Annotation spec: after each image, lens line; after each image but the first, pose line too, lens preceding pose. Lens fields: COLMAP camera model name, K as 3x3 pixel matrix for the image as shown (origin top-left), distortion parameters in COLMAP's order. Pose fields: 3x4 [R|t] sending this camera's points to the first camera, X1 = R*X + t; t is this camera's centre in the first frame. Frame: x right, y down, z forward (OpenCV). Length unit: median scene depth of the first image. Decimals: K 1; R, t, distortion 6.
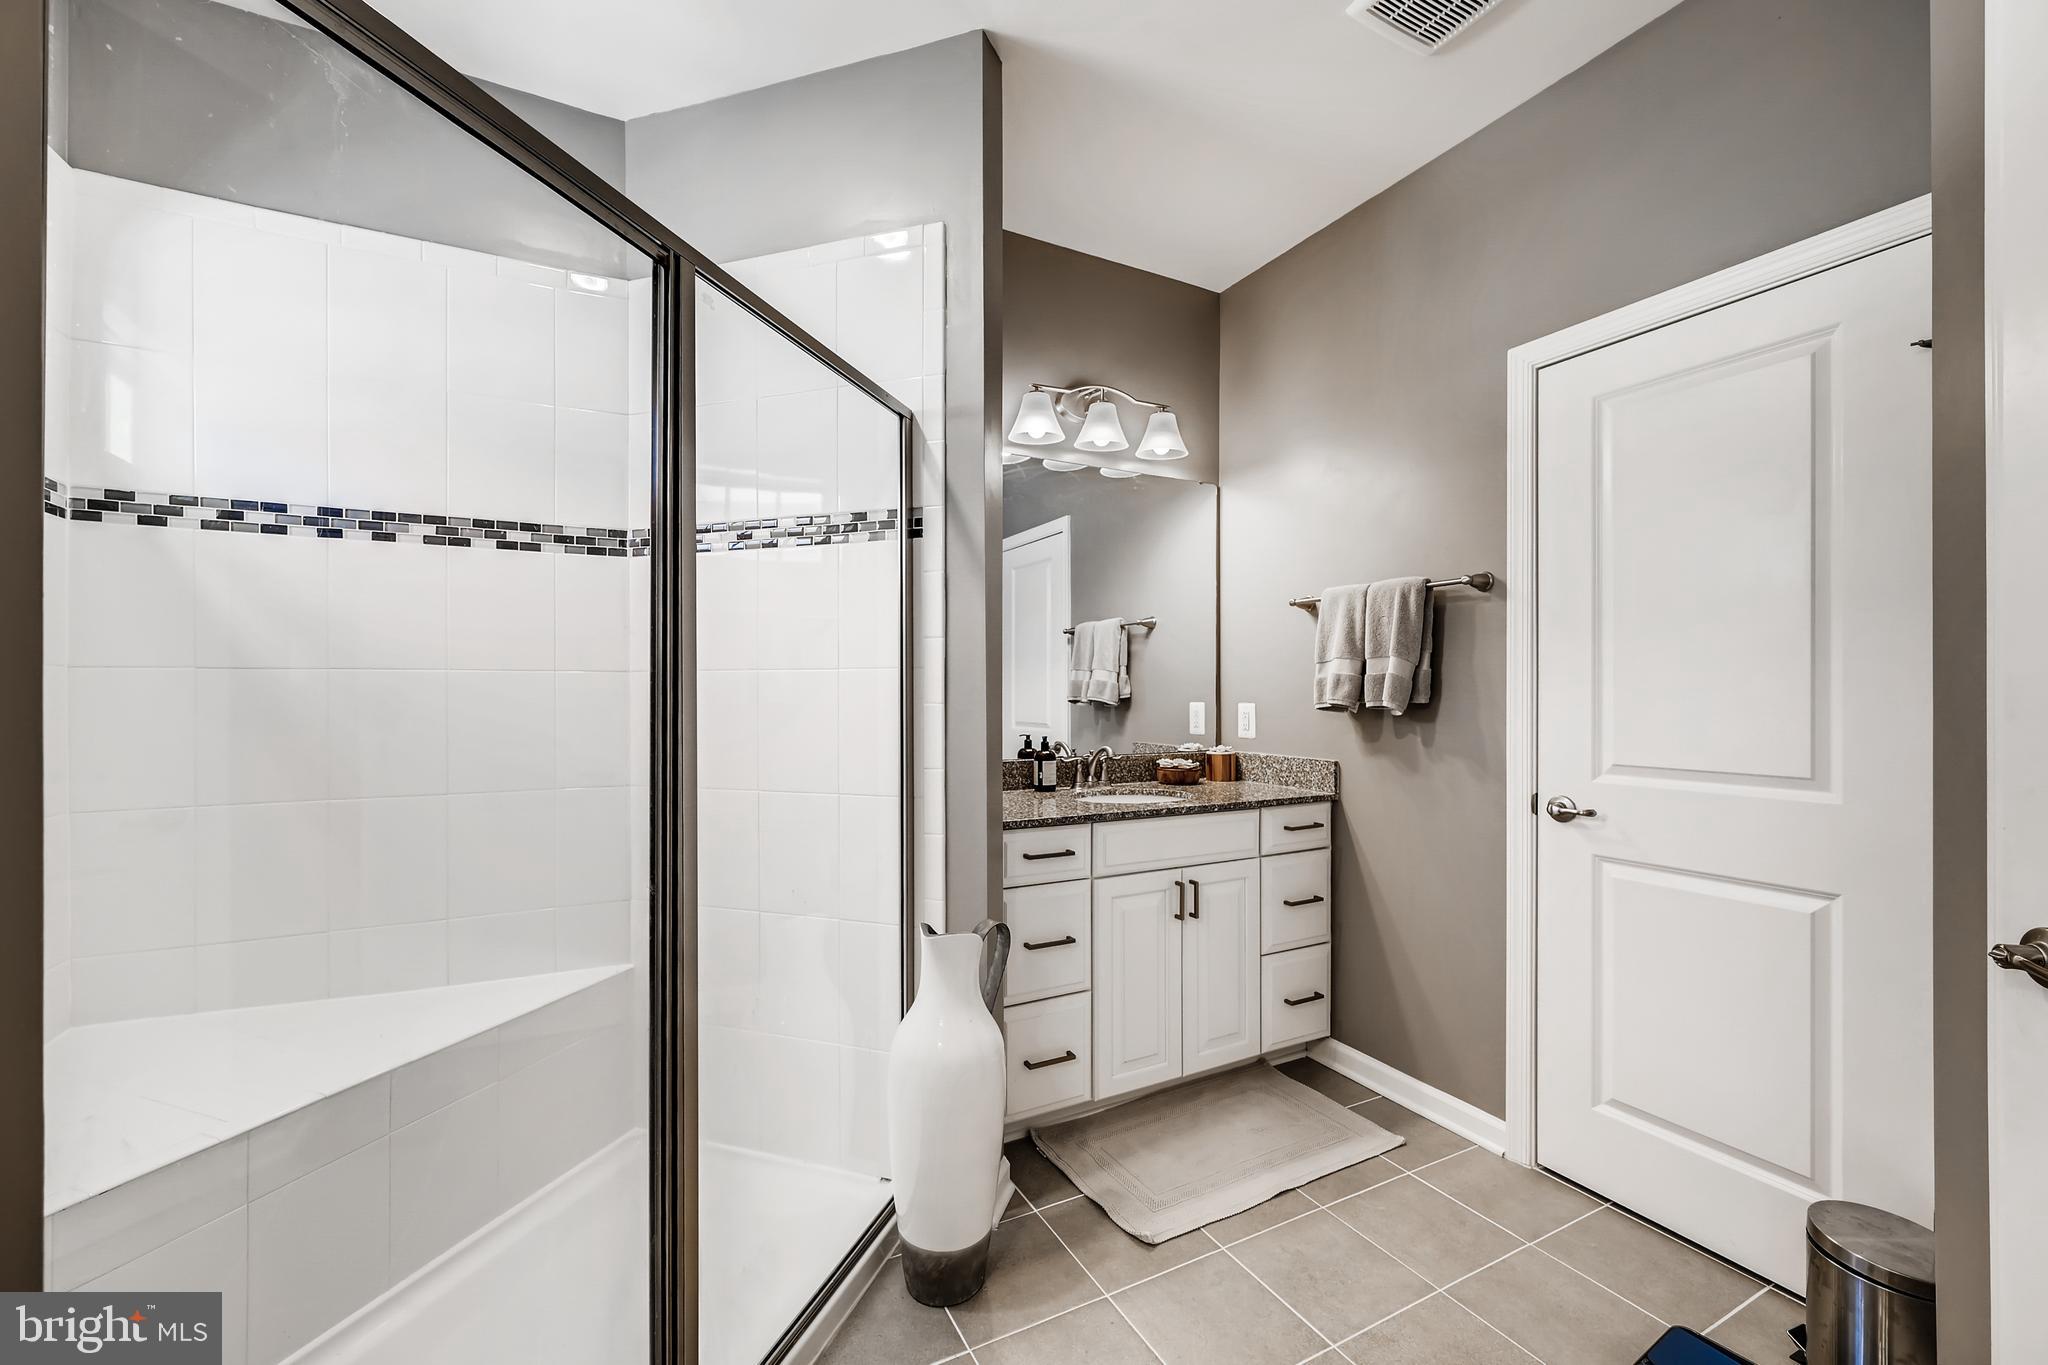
lens RADIAL K [[820.8, 0, 1024.0], [0, 820.8, 682.5], [0, 0, 1]] dist [0.000617, 0.000027]
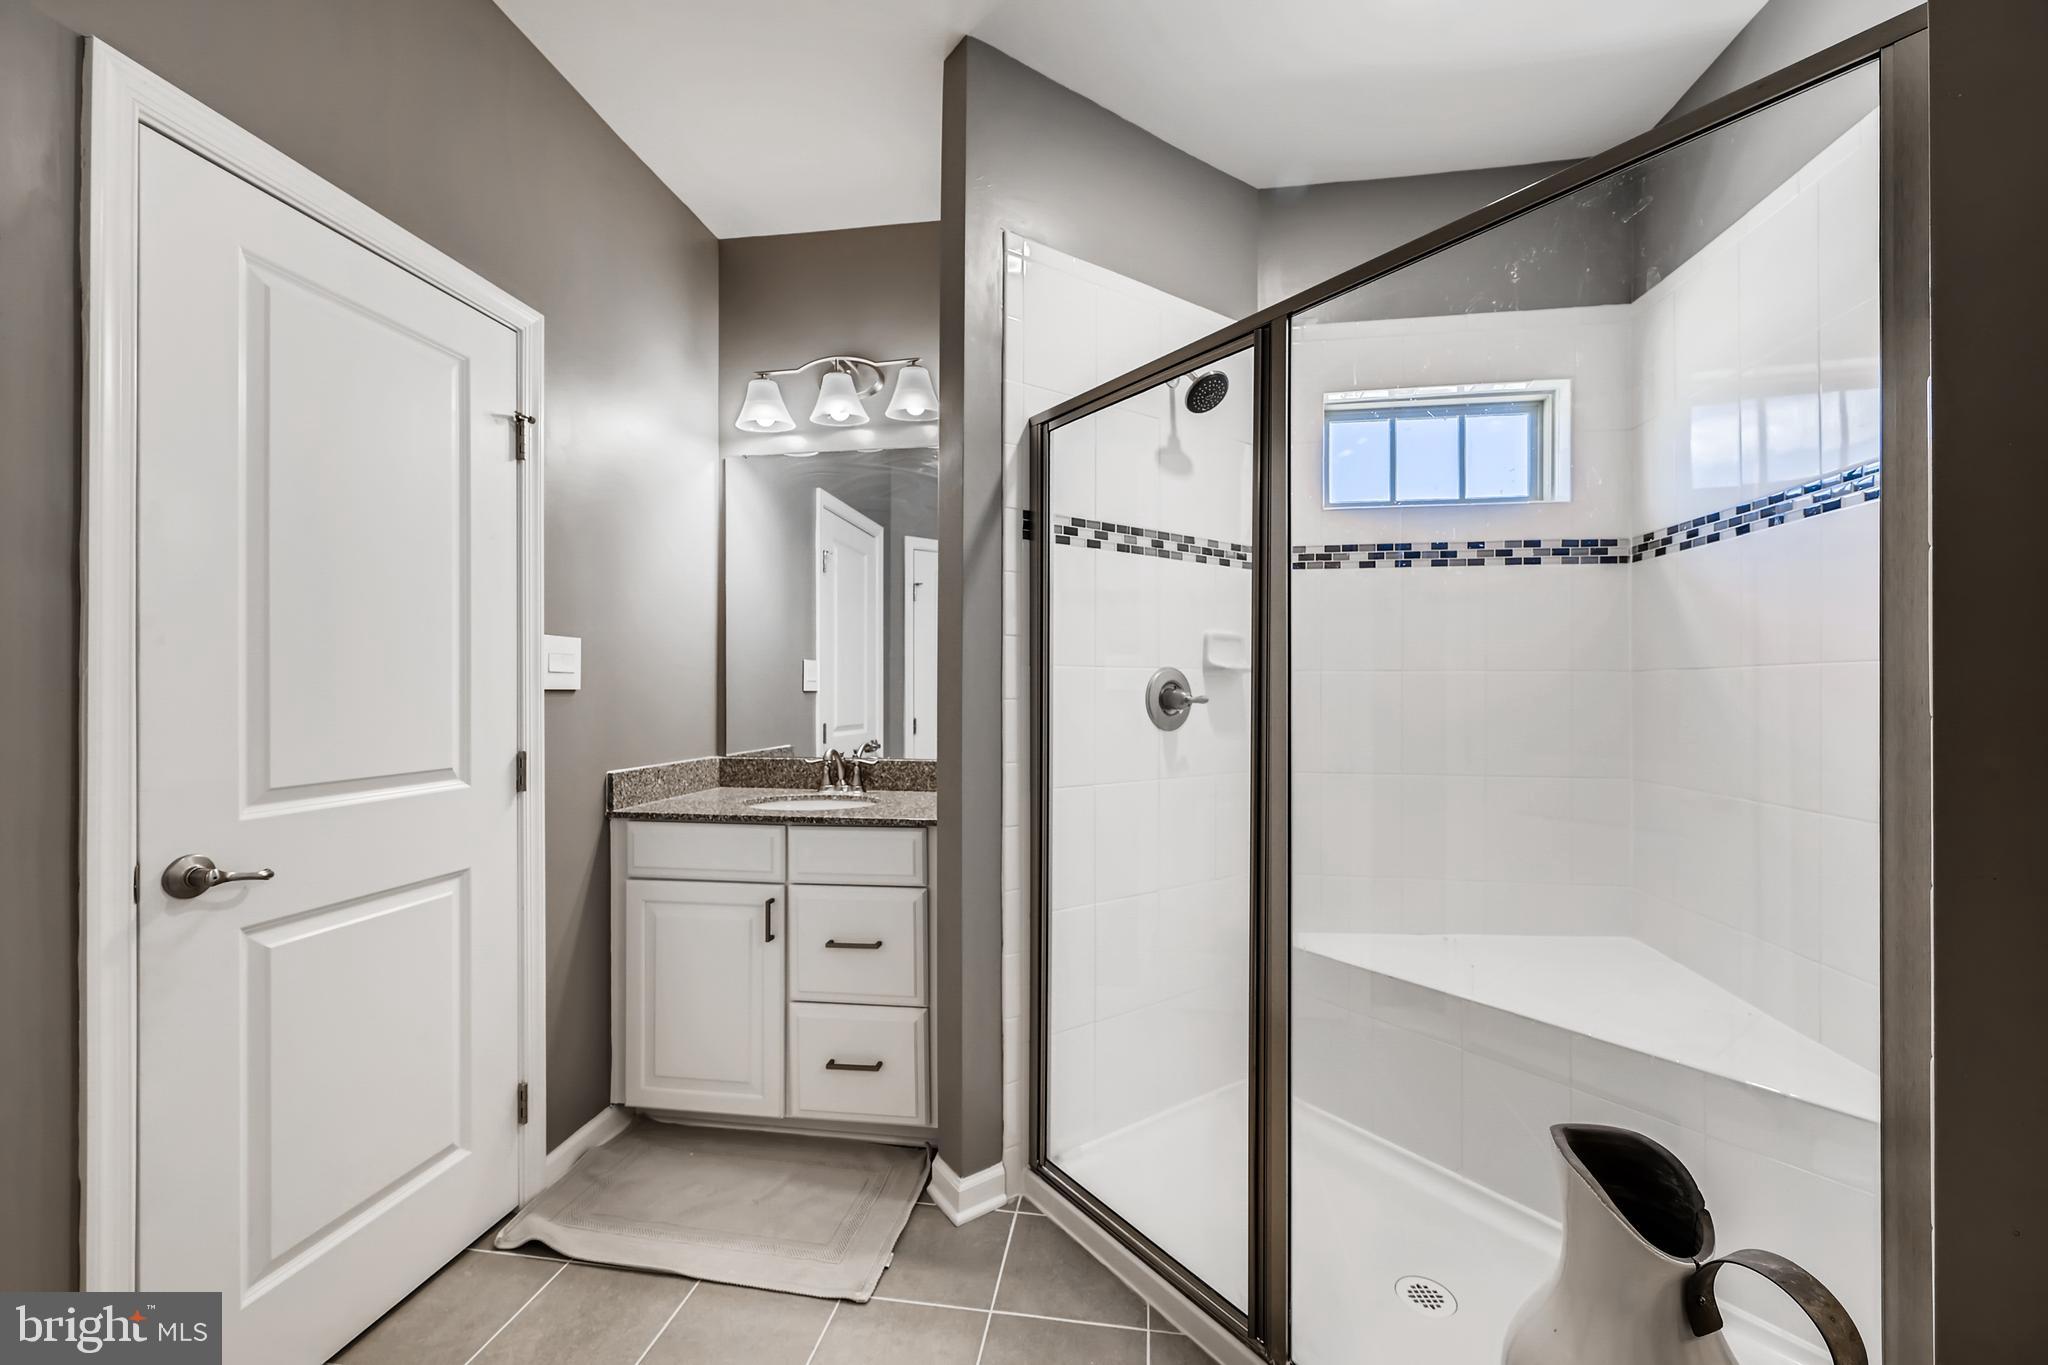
lens RADIAL K [[820.8, 0, 1024.0], [0, 820.8, 682.5], [0, 0, 1]] dist [0.000617, 0.000027]
pose [[0.810907, -0.000238, -0.585176, 0.842758], [0.007744, 0.999917, 0.010324, -0.002707], [0.585124, -0.012903, 0.810841, 0.388182]]
